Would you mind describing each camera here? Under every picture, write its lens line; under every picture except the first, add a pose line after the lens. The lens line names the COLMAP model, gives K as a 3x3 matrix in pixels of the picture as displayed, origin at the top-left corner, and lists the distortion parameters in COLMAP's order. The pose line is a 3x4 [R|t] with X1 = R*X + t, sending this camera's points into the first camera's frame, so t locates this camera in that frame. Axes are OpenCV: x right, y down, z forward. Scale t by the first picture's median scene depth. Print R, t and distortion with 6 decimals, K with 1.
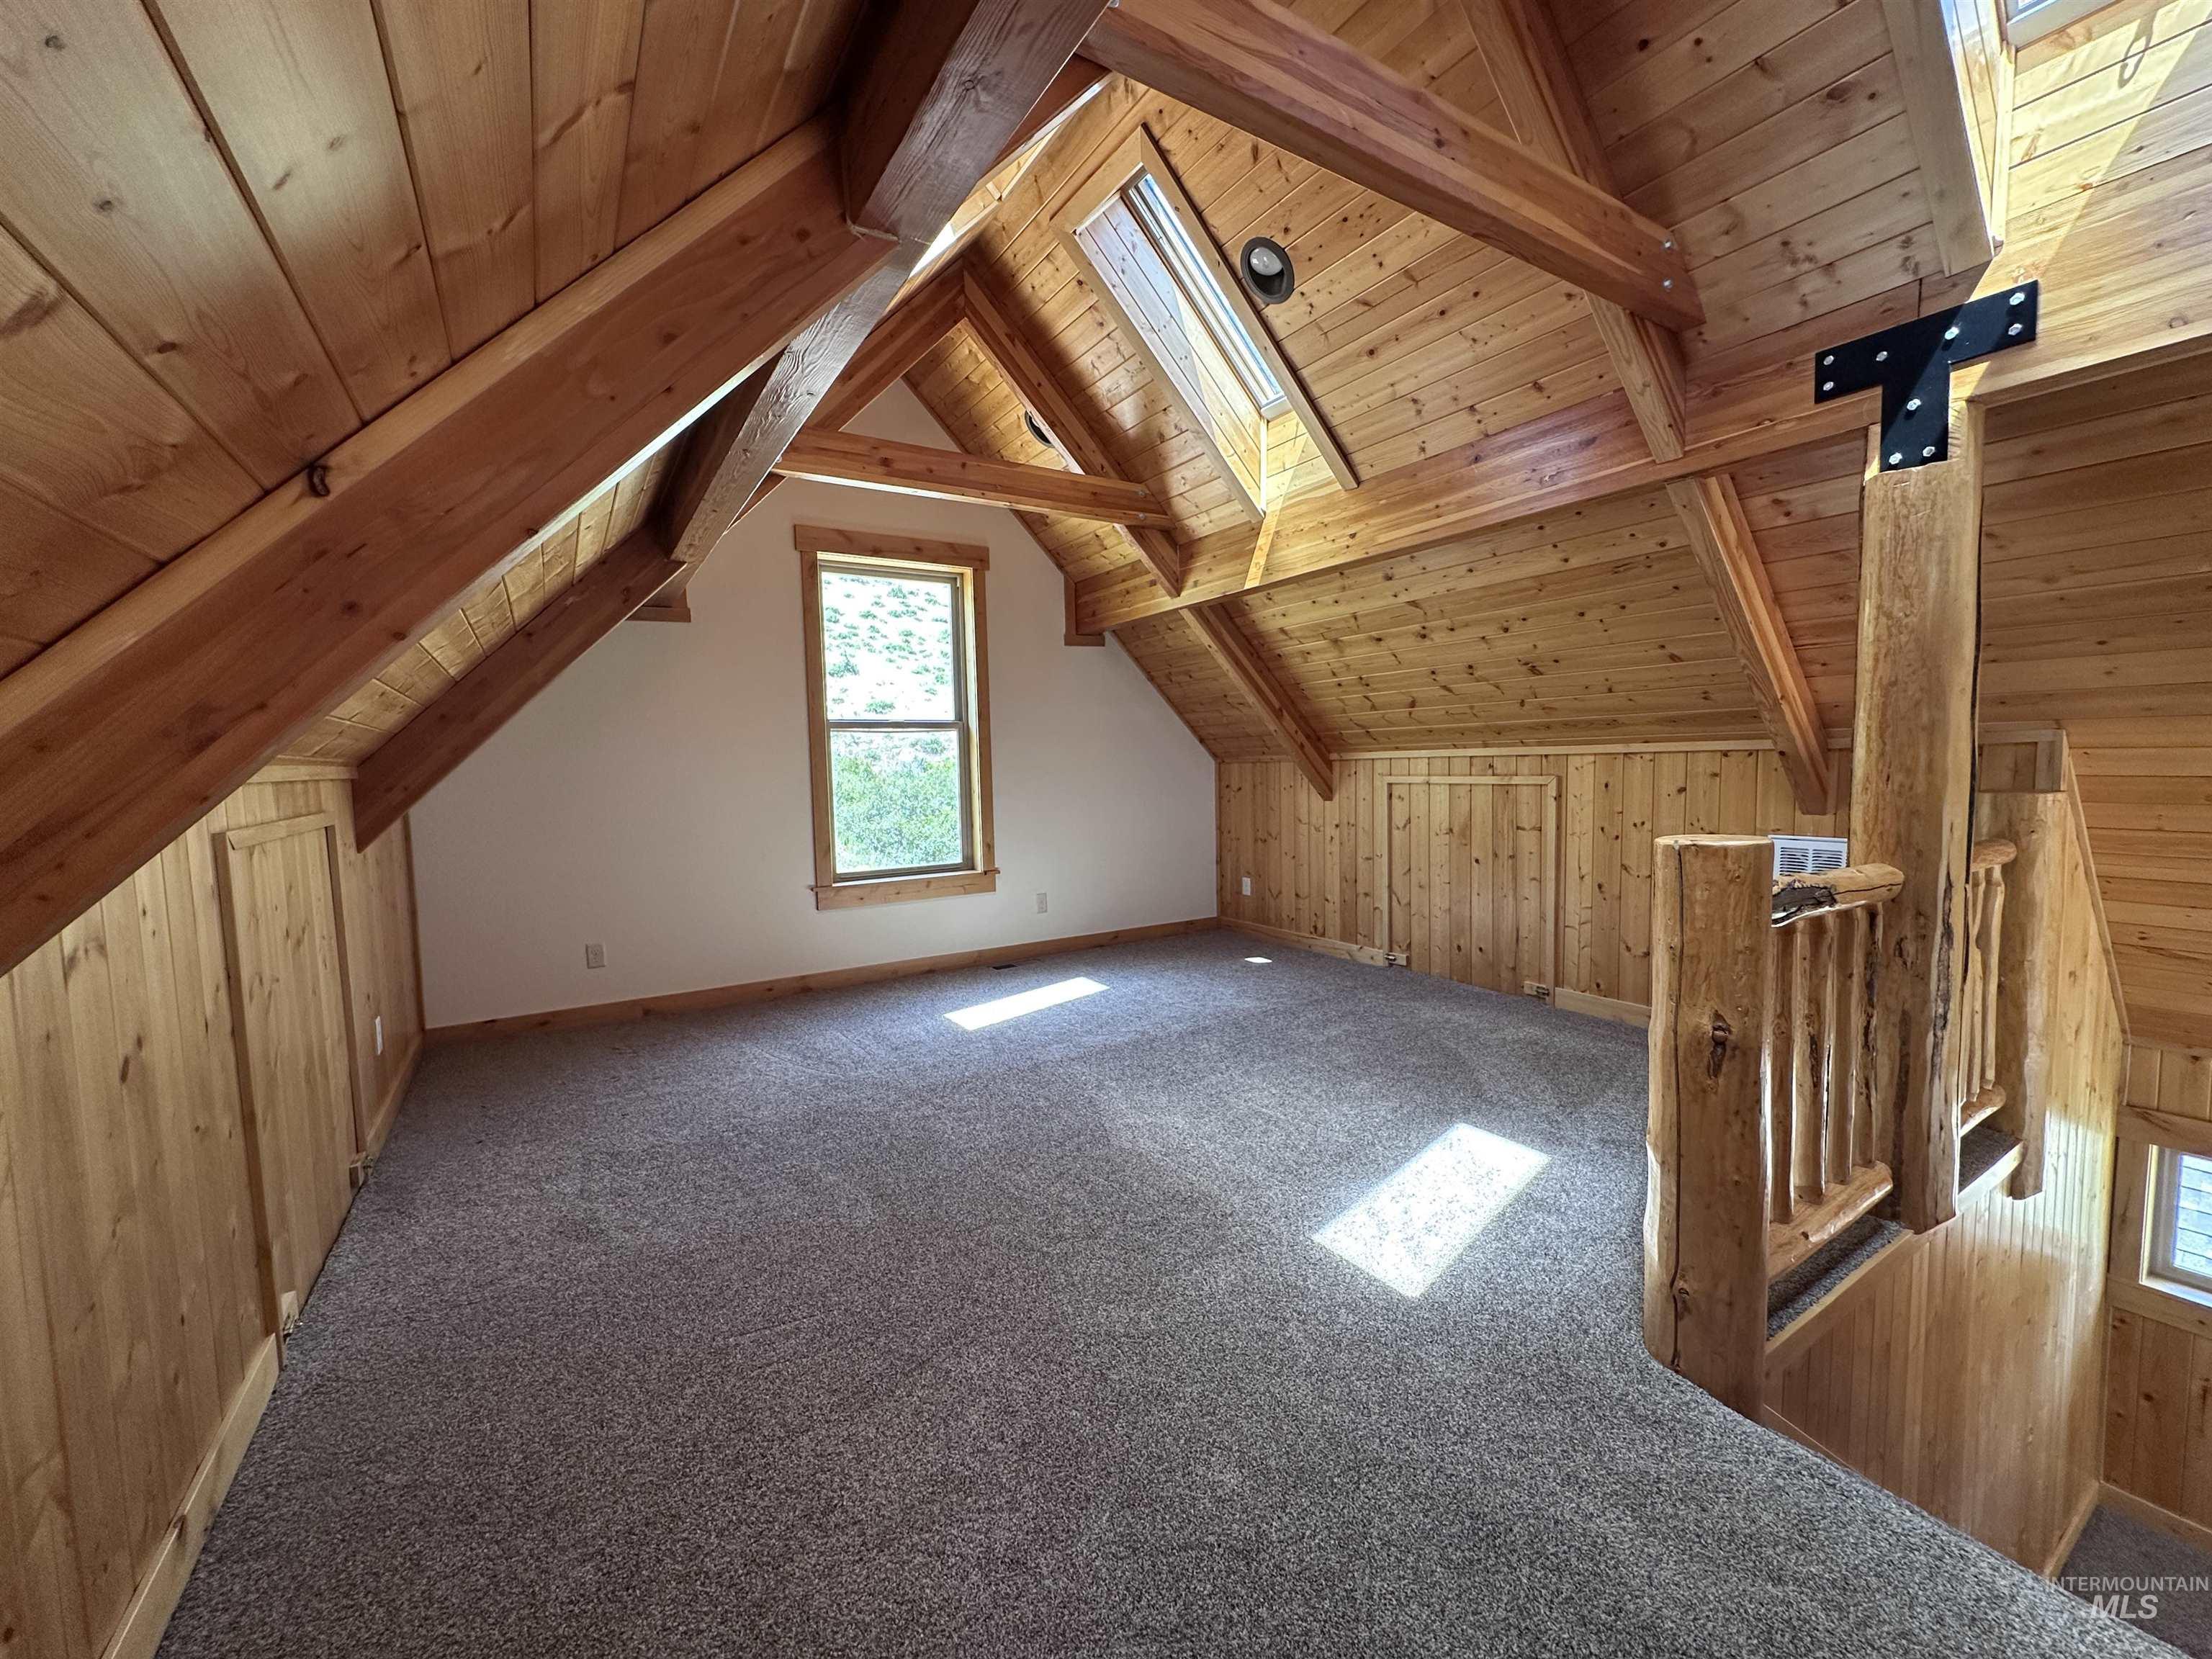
lens RADIAL K [[876.6, 0, 1102.6], [0, 876.6, 826.6], [0, 0, 1]] dist [-0.005871, 0.001229]
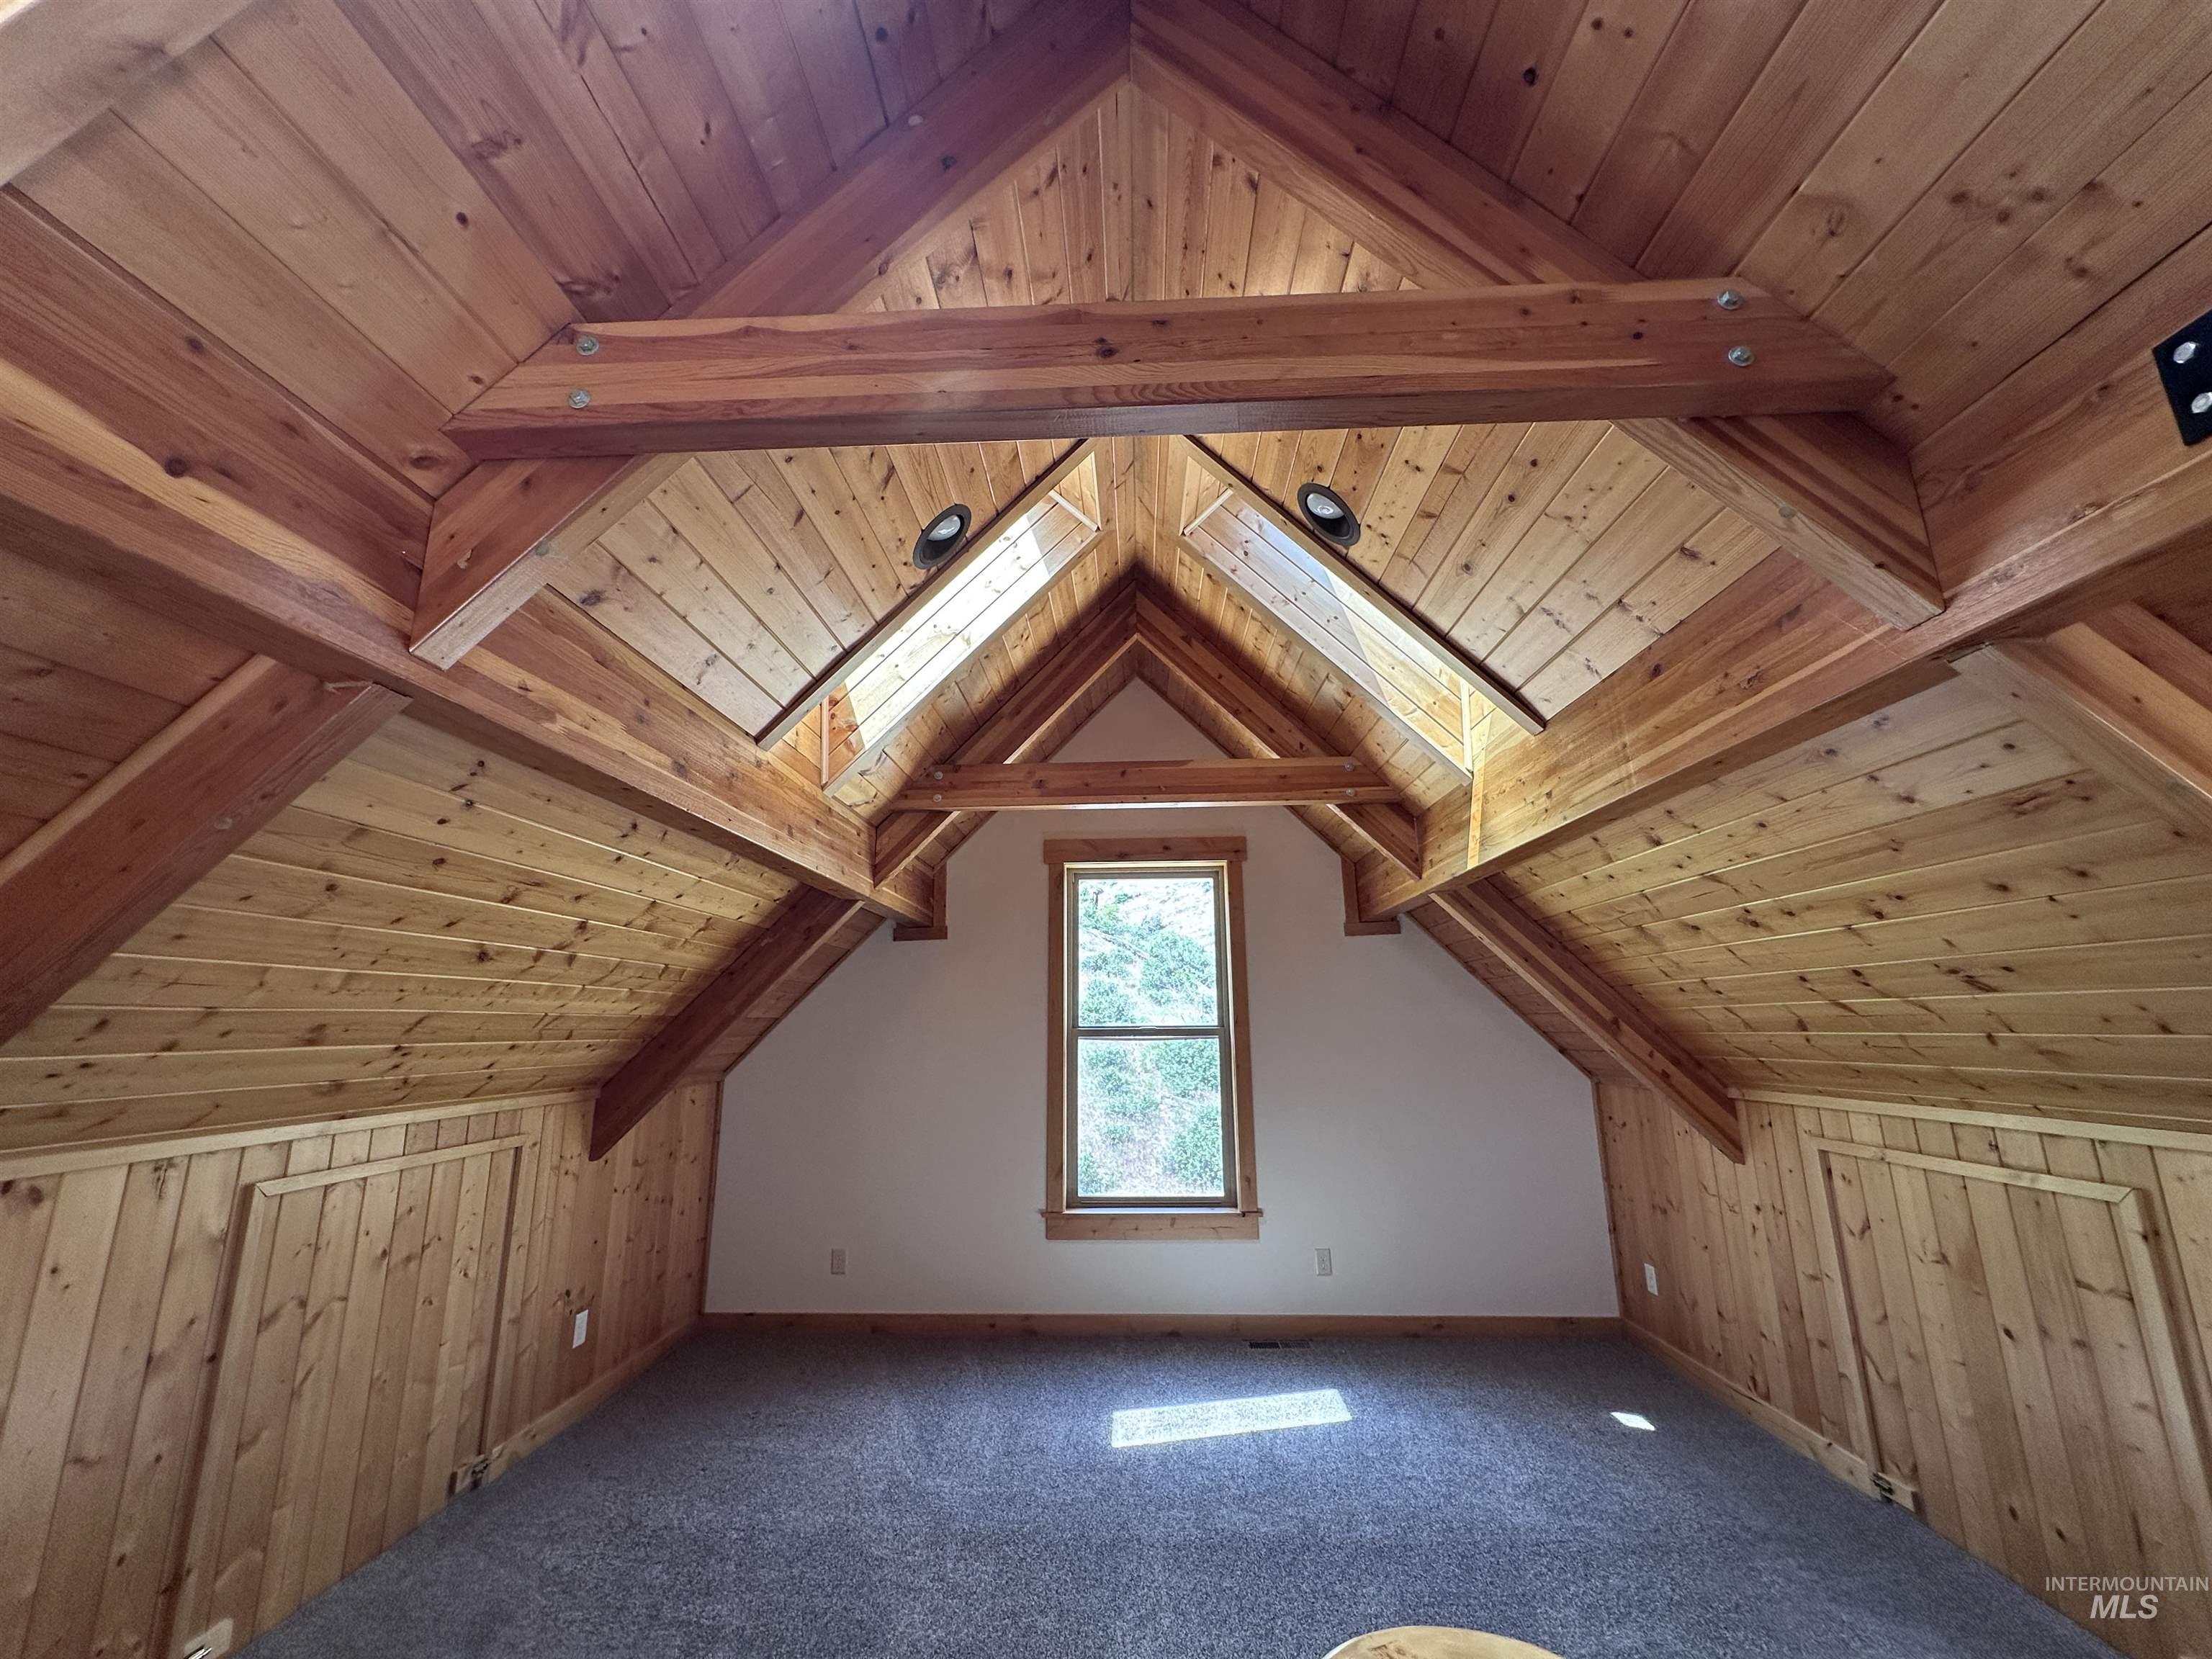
lens RADIAL K [[876.6, 0, 1105.2], [0, 876.6, 827.6], [0, 0, 1]] dist [-0.005871, 0.001229]
pose [[0.827397, -0.107827, -0.551169, 0.282967], [-0.053210, 0.961931, -0.268064, -0.078275], [0.559091, 0.251123, 0.790161, 0.198571]]
